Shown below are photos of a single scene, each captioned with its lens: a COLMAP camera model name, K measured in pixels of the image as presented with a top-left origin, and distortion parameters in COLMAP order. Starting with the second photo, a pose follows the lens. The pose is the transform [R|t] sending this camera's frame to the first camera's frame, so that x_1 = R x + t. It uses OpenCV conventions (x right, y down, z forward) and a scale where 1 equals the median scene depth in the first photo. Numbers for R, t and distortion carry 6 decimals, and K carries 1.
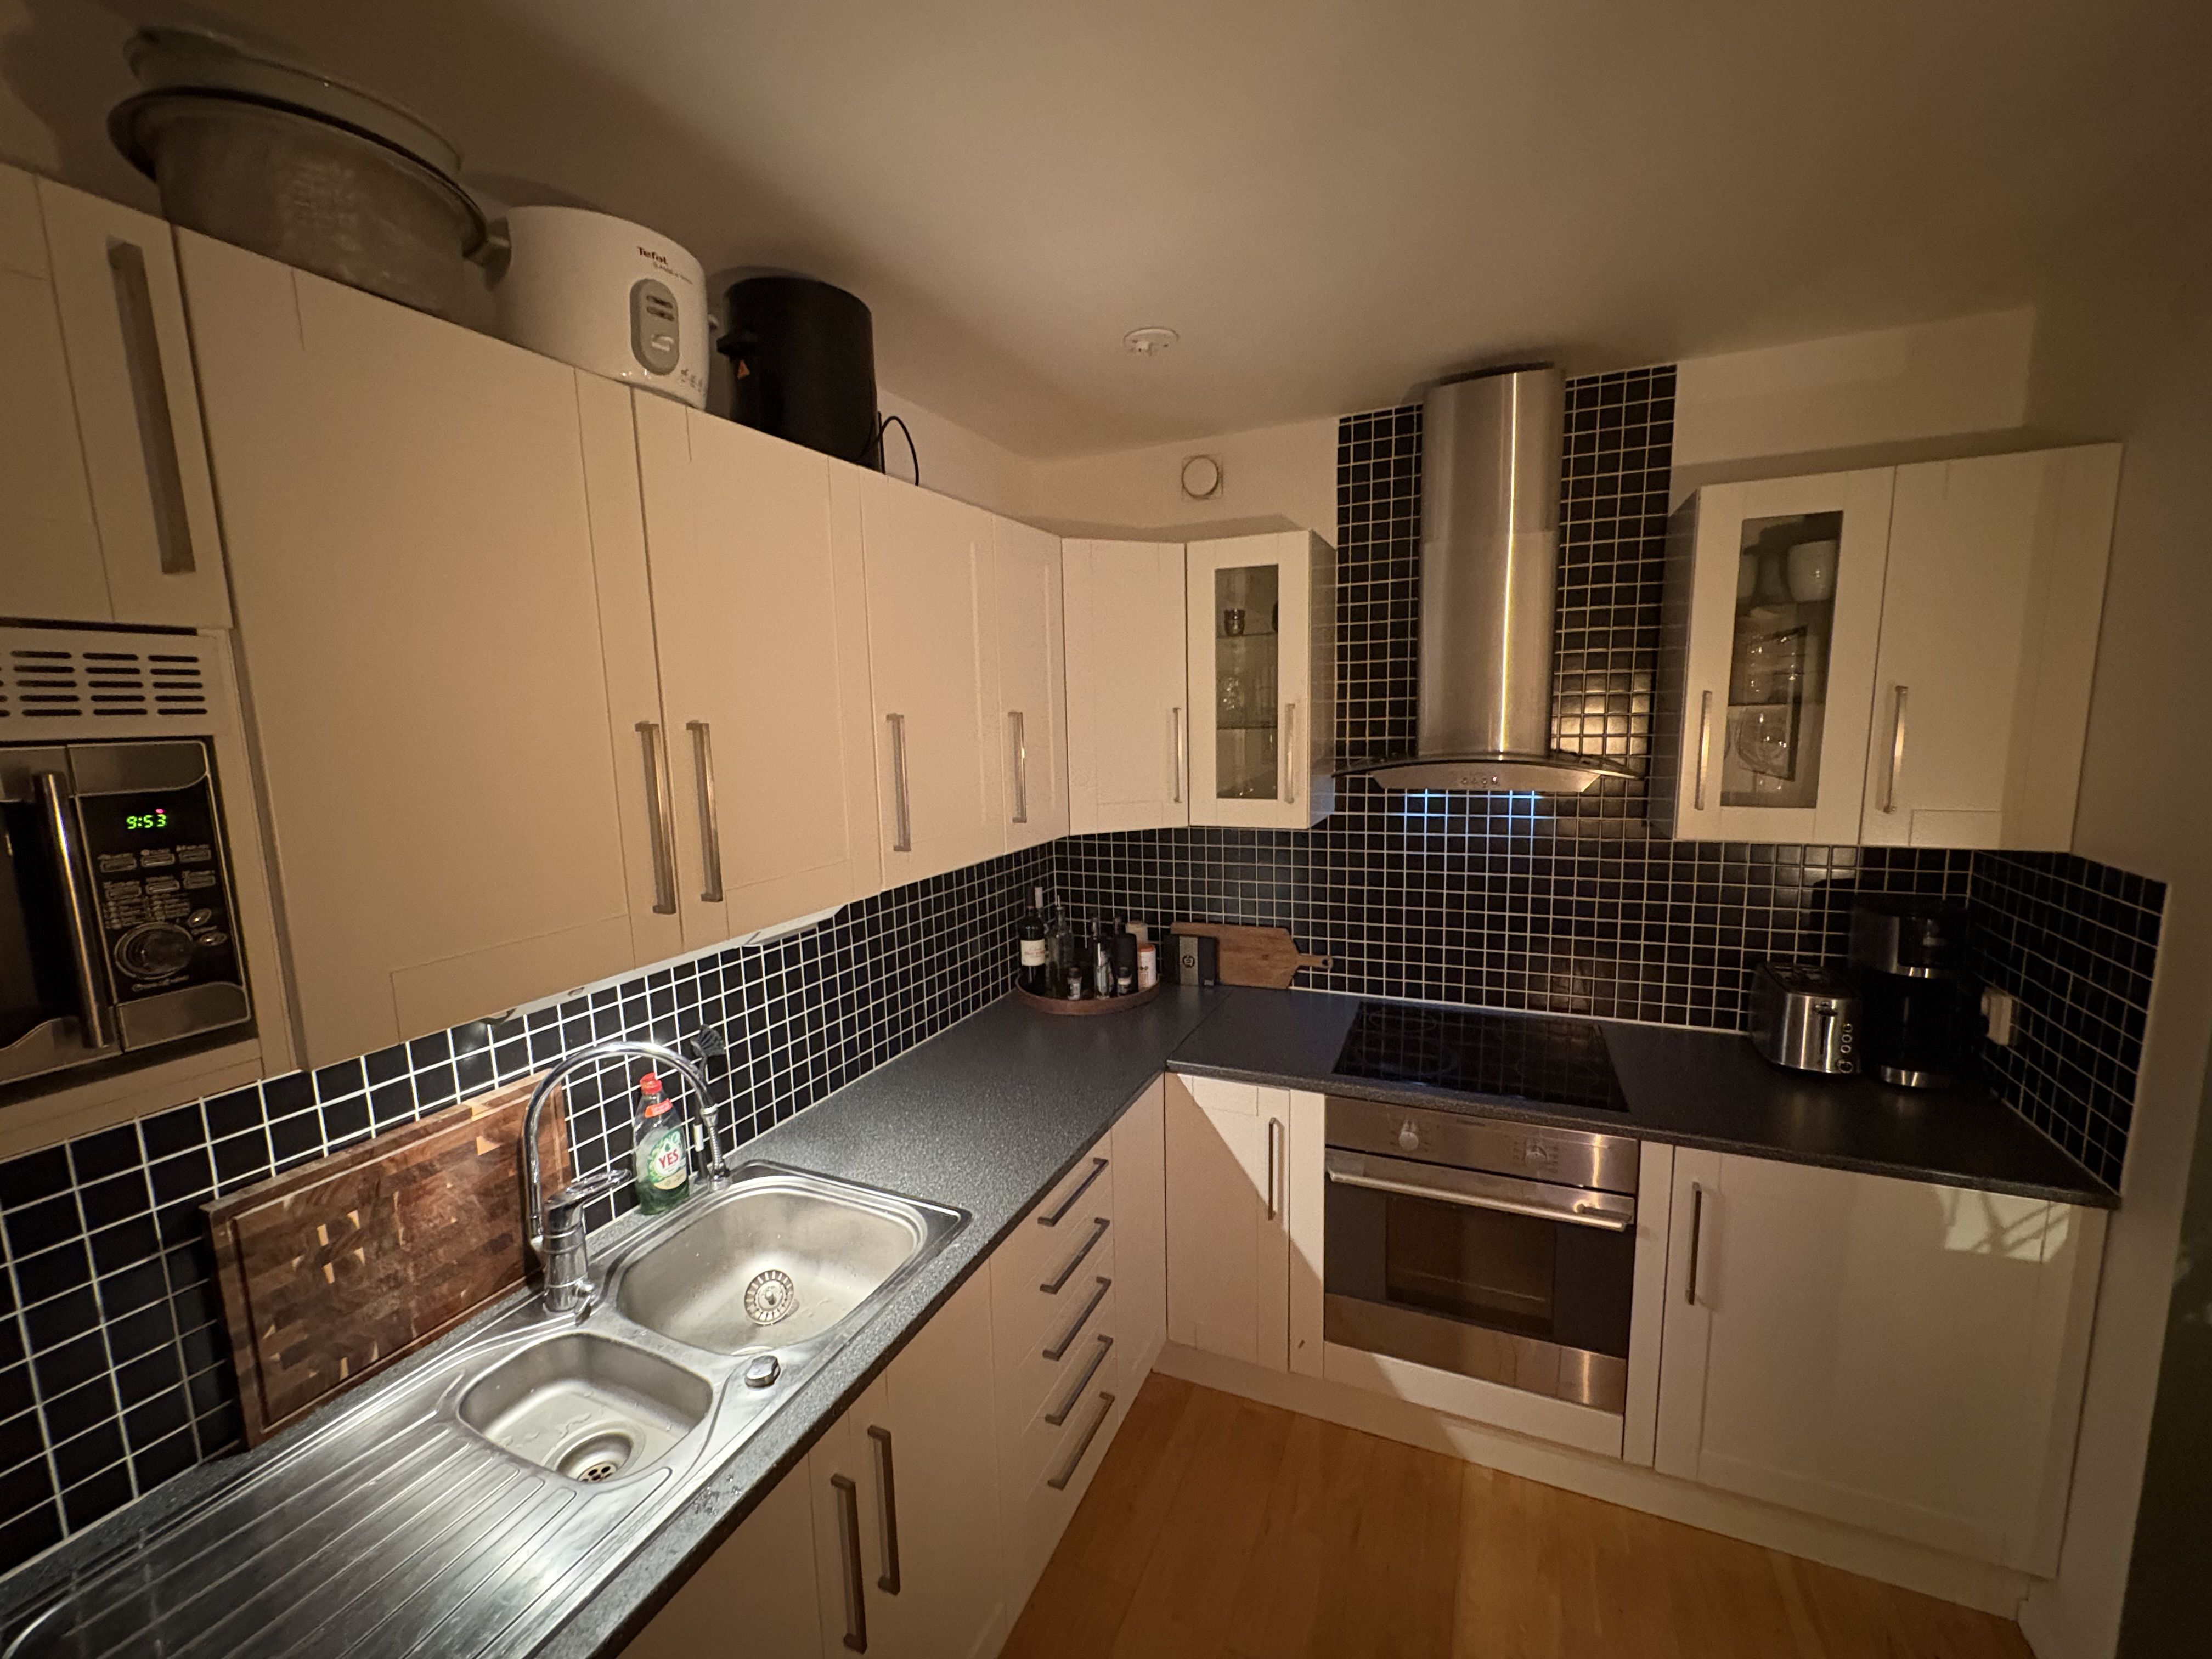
lens RADIAL K [[882.0, 0, 1106.0], [0, 882.0, 829.5], [0, 0, 1]] dist [0.000148, 0.000078]
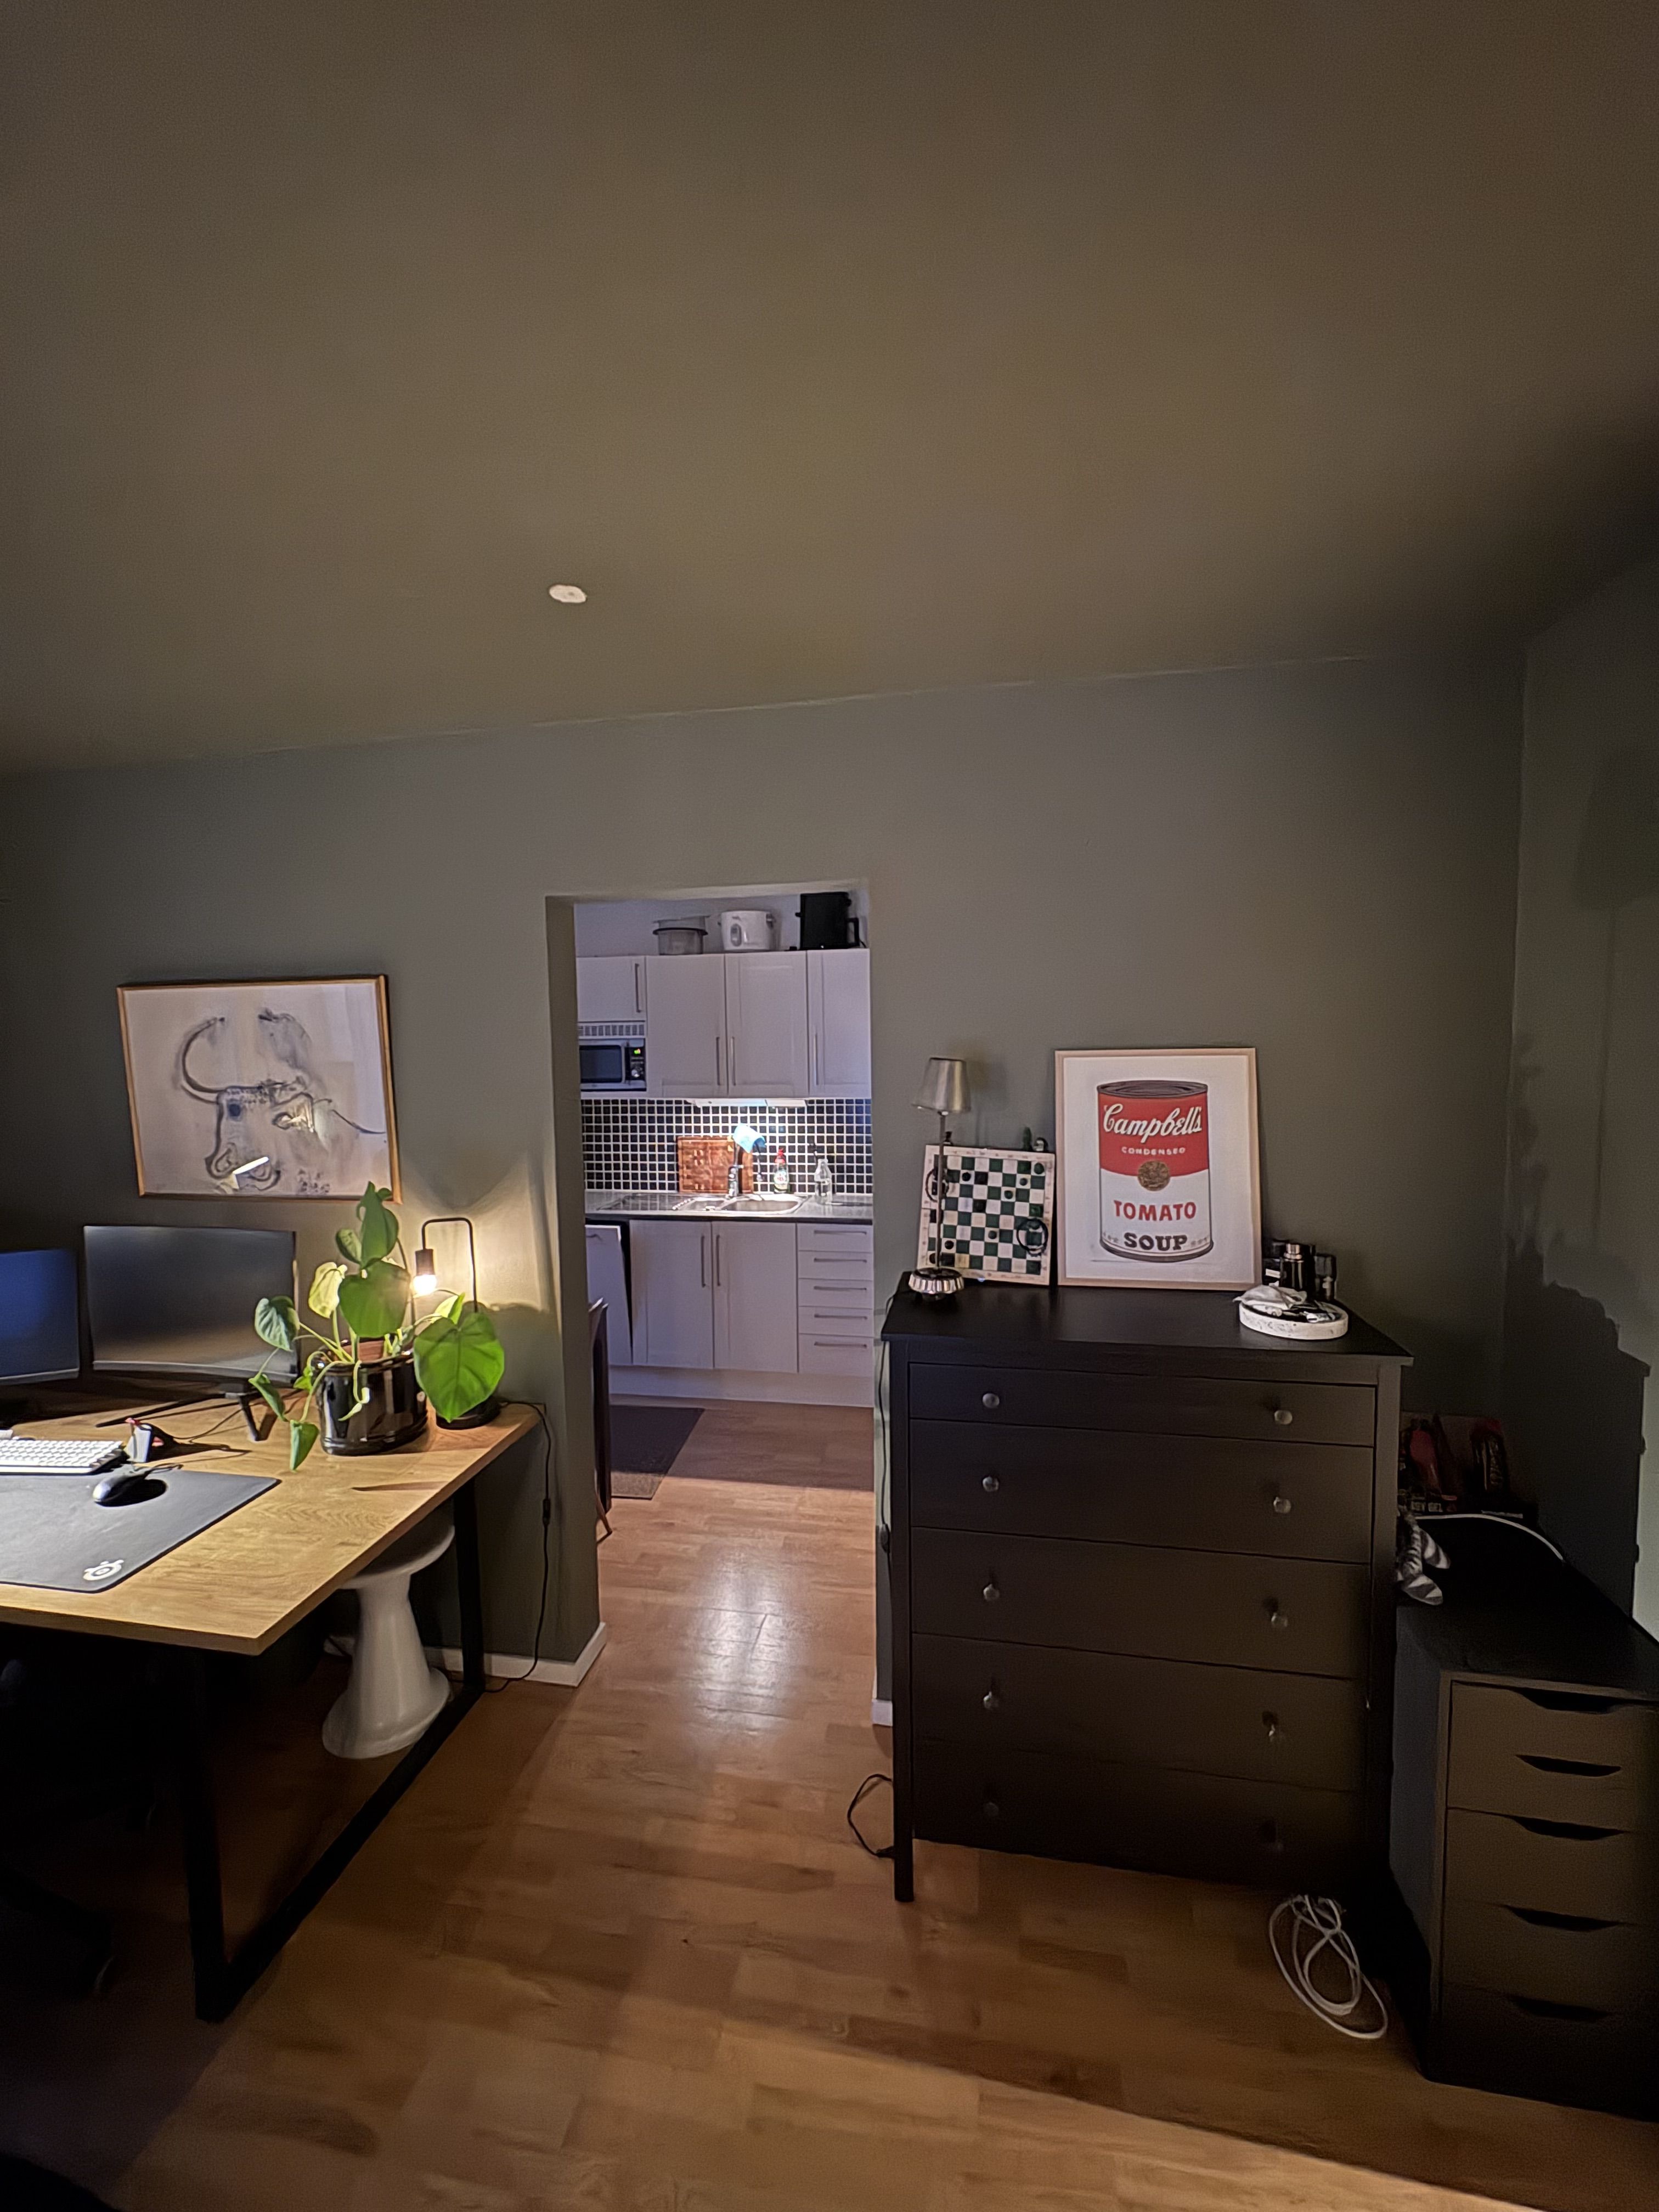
lens RADIAL K [[882.0, 0, 829.5], [0, 882.0, 1106.0], [0, 0, 1]] dist [0.000148, 0.000078]
pose [[0.237450, 0.089473, -0.967270, 3.303823], [-0.121181, 0.990699, 0.061892, -0.111727], [0.963811, 0.102519, 0.246084, 0.524483]]
